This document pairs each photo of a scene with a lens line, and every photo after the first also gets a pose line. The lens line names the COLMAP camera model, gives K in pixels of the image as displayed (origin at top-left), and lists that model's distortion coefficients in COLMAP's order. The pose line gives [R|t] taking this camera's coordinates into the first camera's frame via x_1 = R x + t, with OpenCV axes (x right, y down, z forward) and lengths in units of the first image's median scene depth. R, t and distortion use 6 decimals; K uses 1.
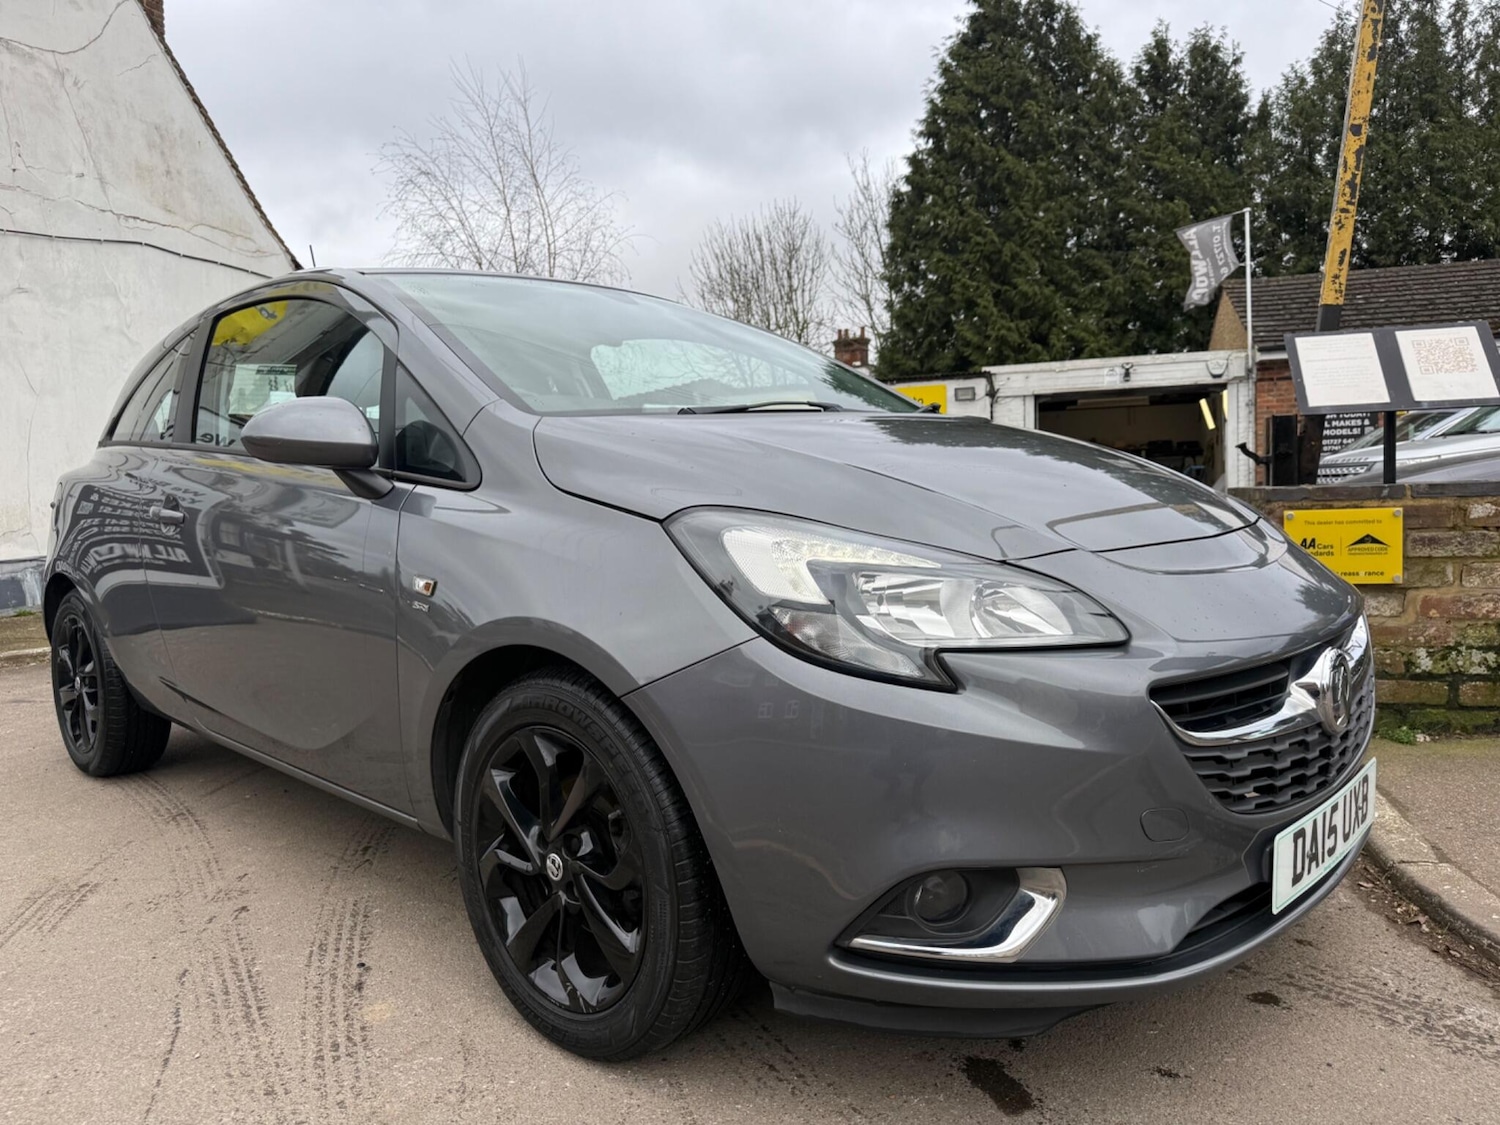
lens RADIAL K [[1069.5, 0, 738.2], [0, 1069.5, 565.4], [0, 0, 1]] dist [0.005655, -0.006851]
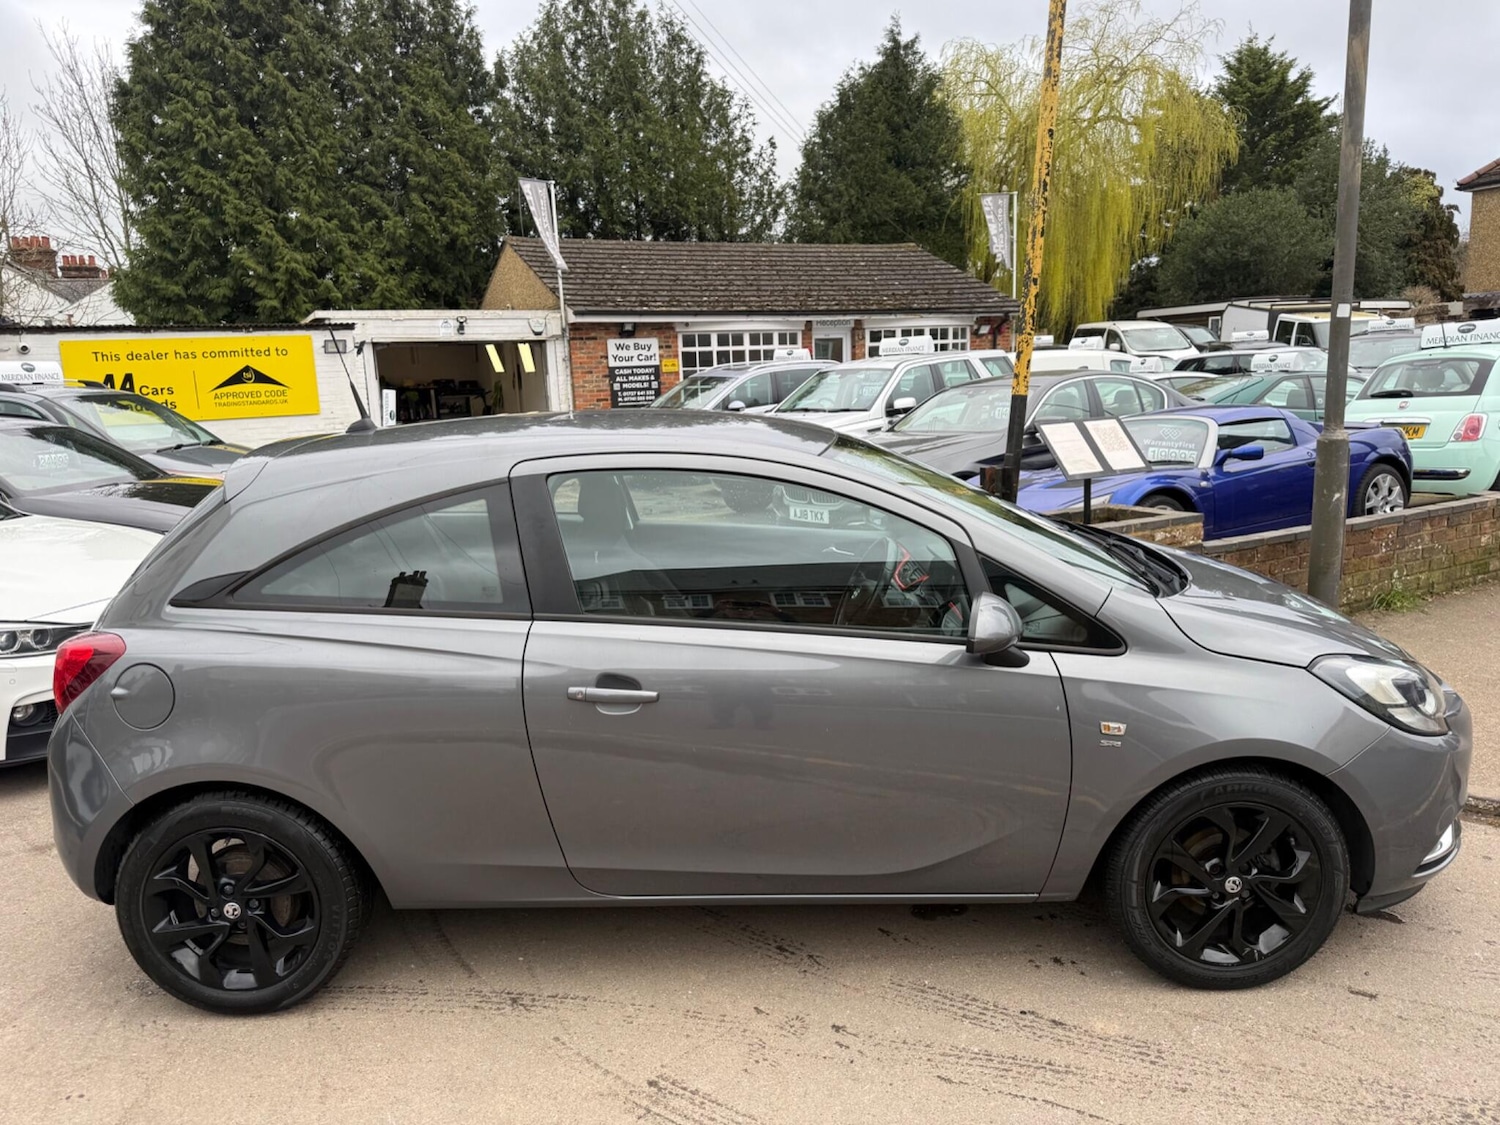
lens RADIAL K [[1065.5, 0, 749.0], [0, 1065.5, 572.8], [0, 0, 1]] dist [0.016324, -0.017462]
pose [[0.714271, -0.124069, 0.688784, -0.990382], [0.059925, 0.991389, 0.116434, -0.236982], [-0.697299, -0.041890, 0.715556, 0.211007]]
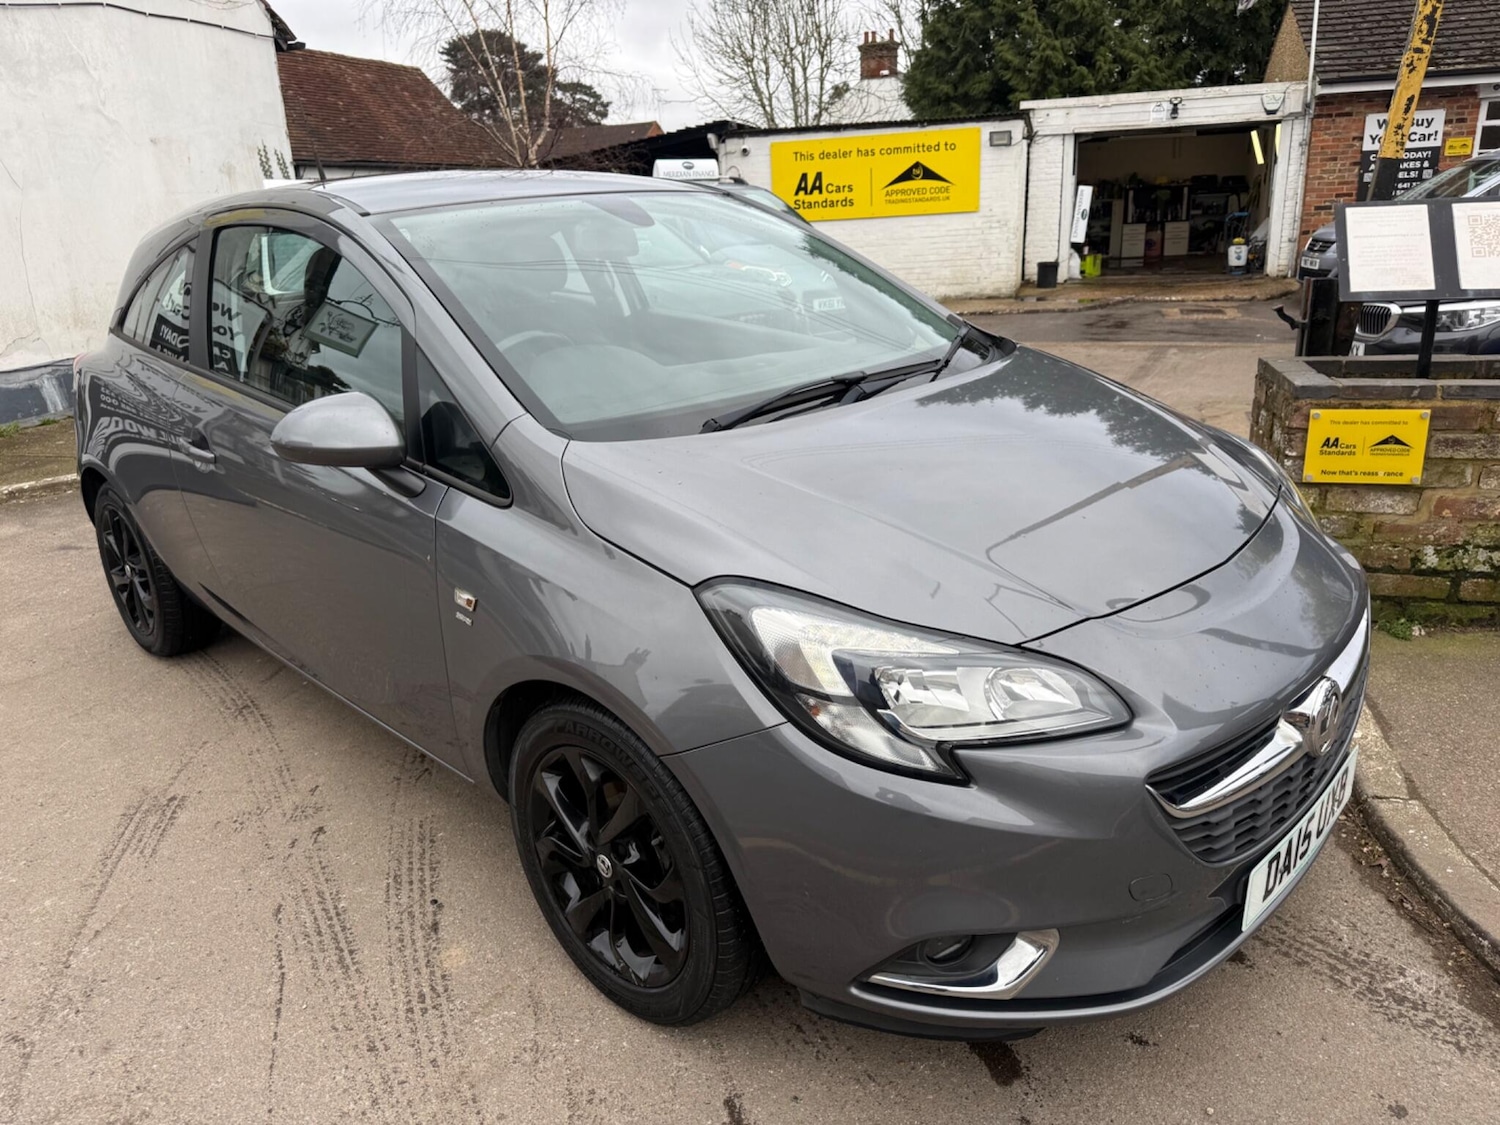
lens RADIAL K [[1070.5, 0, 748.4], [0, 1070.5, 564.5], [0, 0, 1]] dist [0.001295, -0.001517]
pose [[0.999879, -0.011130, -0.010905, -0.002978], [0.013485, 0.968743, 0.247700, -0.168997], [0.007808, -0.247817, 0.968775, -0.002343]]
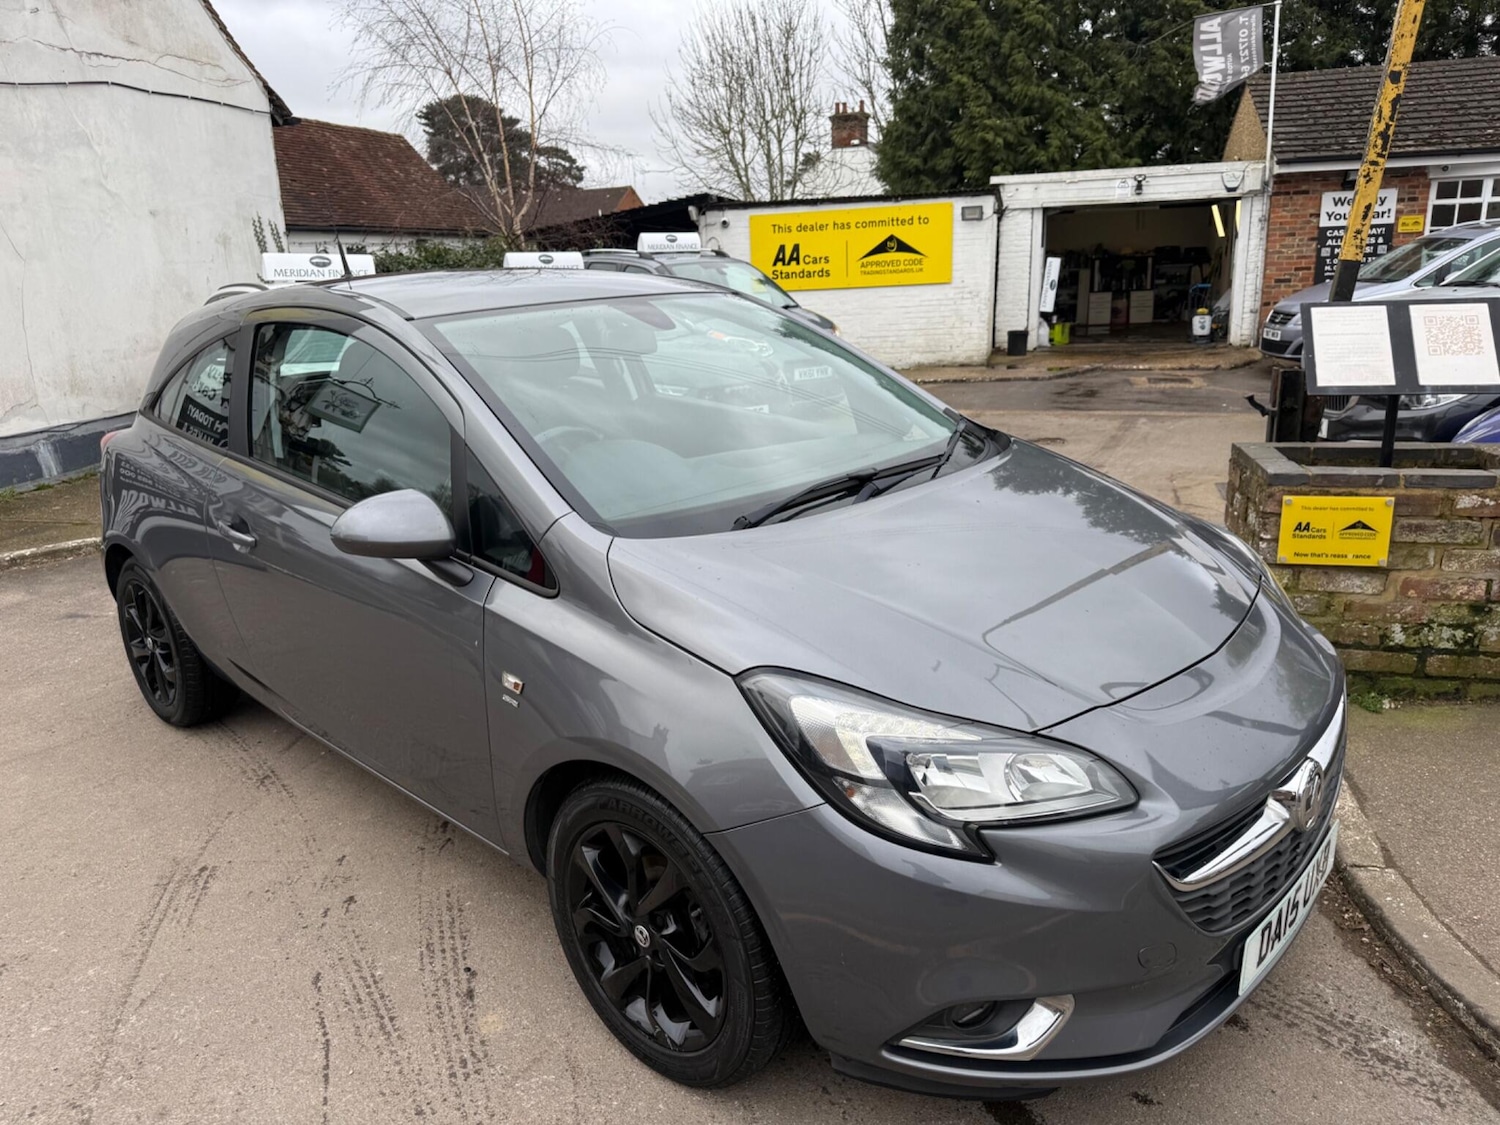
lens RADIAL K [[1069.6, 0, 738.6], [0, 1069.6, 570.7], [0, 0, 1]] dist [0.004157, -0.003807]
pose [[0.999925, -0.009258, 0.008052, -0.039754], [0.007433, 0.979208, 0.202723, -0.202467], [-0.009761, -0.202648, 0.979203, -0.048873]]
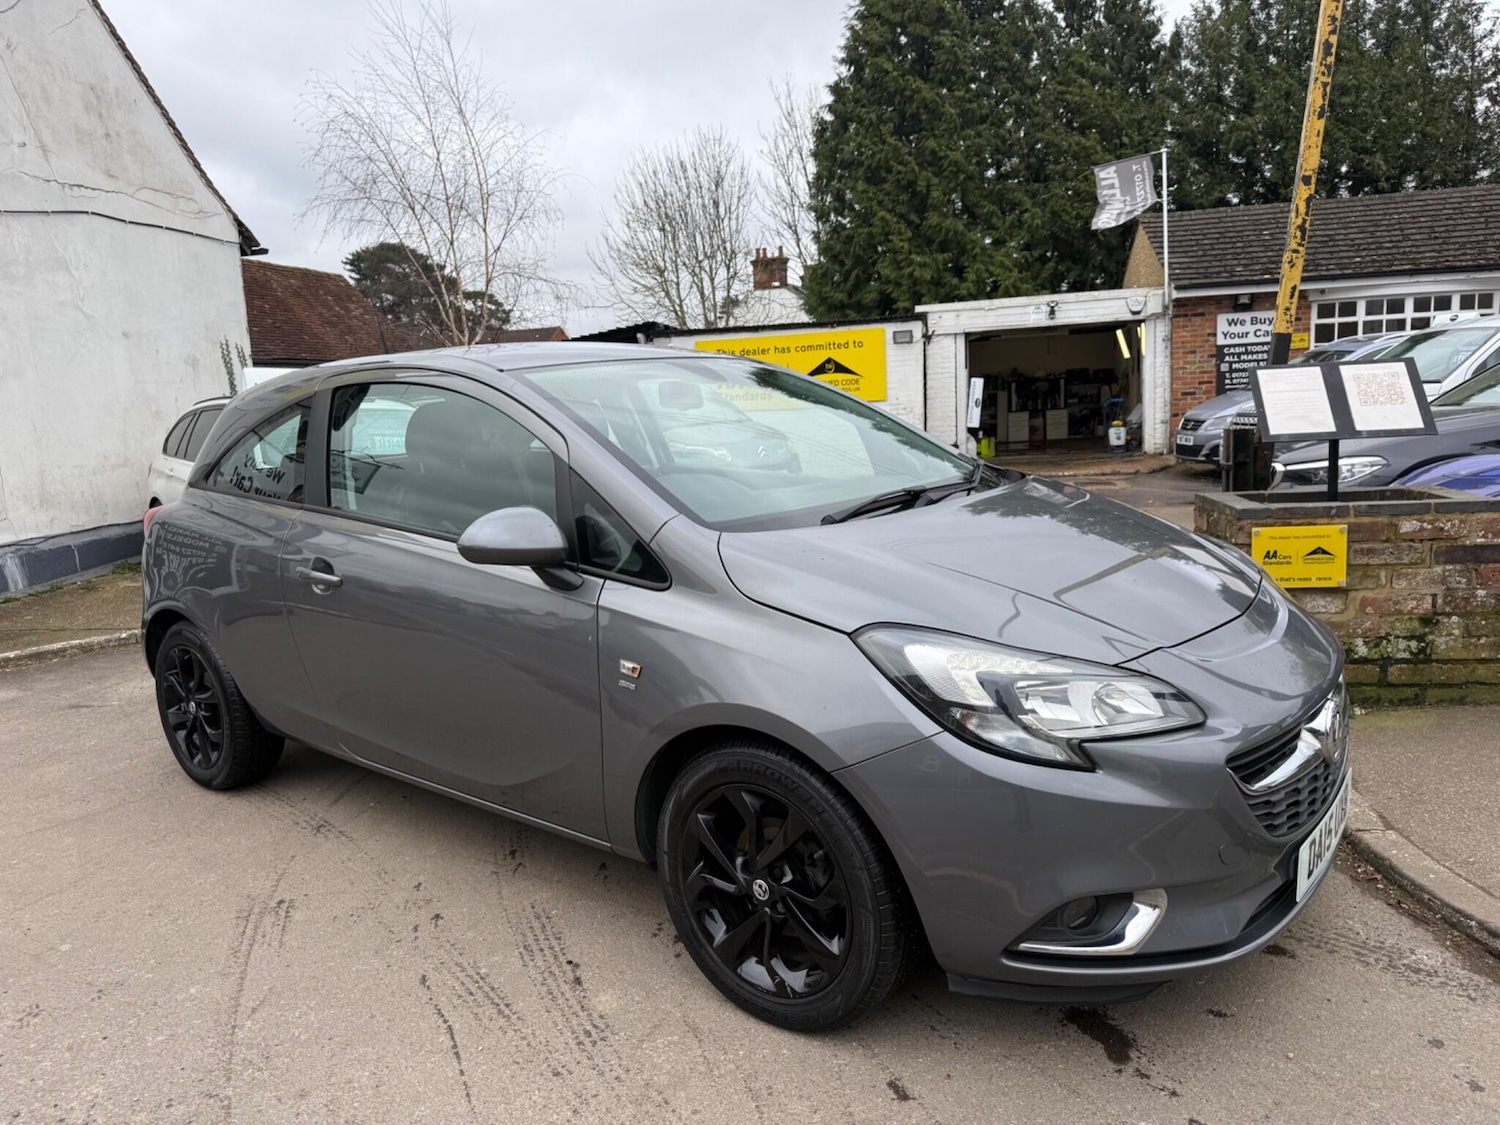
lens RADIAL K [[1067.0, 0, 747.5], [0, 1067.0, 570.4], [0, 0, 1]] dist [0.013829, -0.013746]
pose [[0.995686, -0.035163, 0.085861, -0.162010], [0.027923, 0.996065, 0.084118, -0.123339], [-0.088481, -0.081357, 0.992750, -0.148106]]
